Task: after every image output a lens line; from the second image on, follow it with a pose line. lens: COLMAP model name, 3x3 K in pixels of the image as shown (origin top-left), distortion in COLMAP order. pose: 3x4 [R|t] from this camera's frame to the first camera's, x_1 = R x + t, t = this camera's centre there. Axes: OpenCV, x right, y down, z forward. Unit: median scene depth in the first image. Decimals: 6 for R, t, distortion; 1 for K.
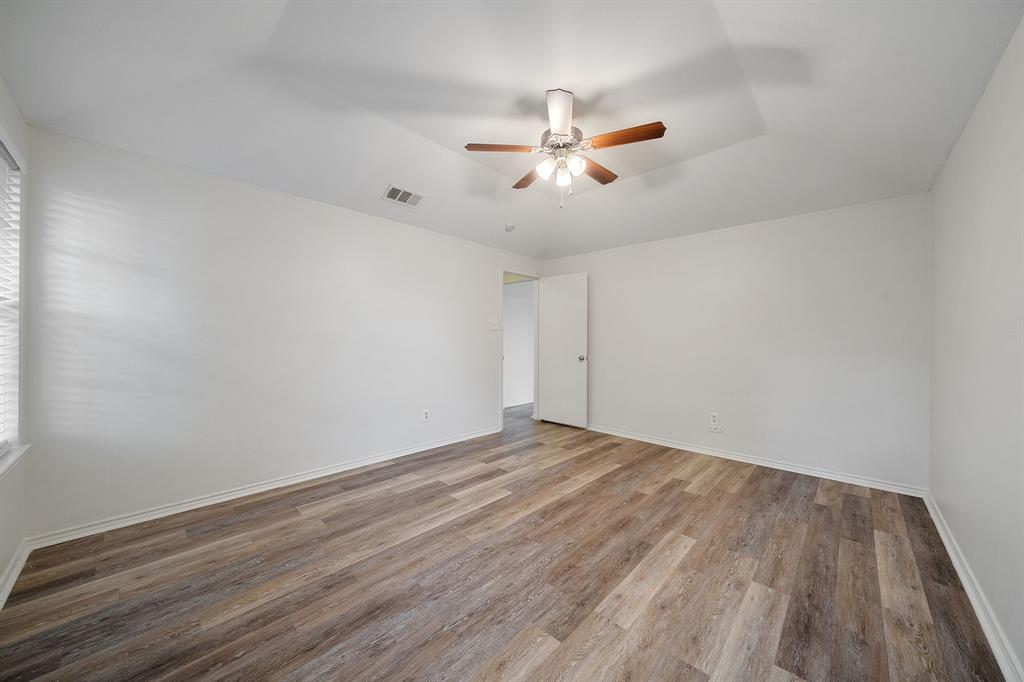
lens RADIAL K [[355.9, 0, 506.4], [0, 355.9, 335.9], [0, 0, 1]] dist [-0.001287, -0.000171]
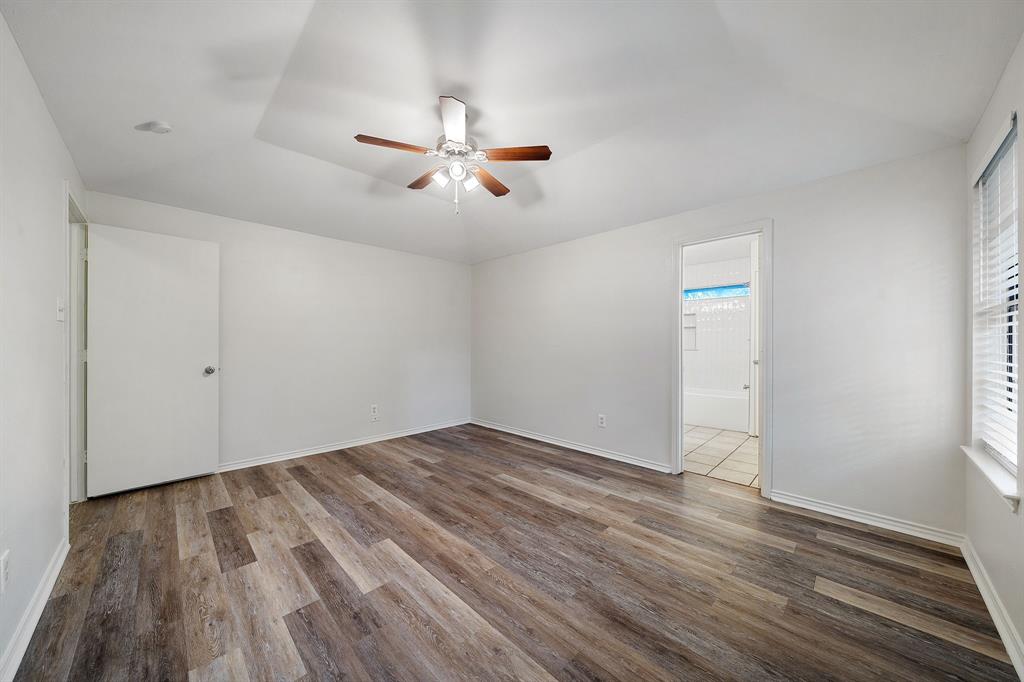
lens RADIAL K [[355.9, 0, 506.1], [0, 355.9, 344.3], [0, 0, 1]] dist [-0.001287, -0.000171]
pose [[0.031085, -0.011529, 0.999450, -0.745210], [-0.010483, 0.999875, 0.011860, -0.001454], [-0.999462, -0.010846, 0.030961, 0.709624]]
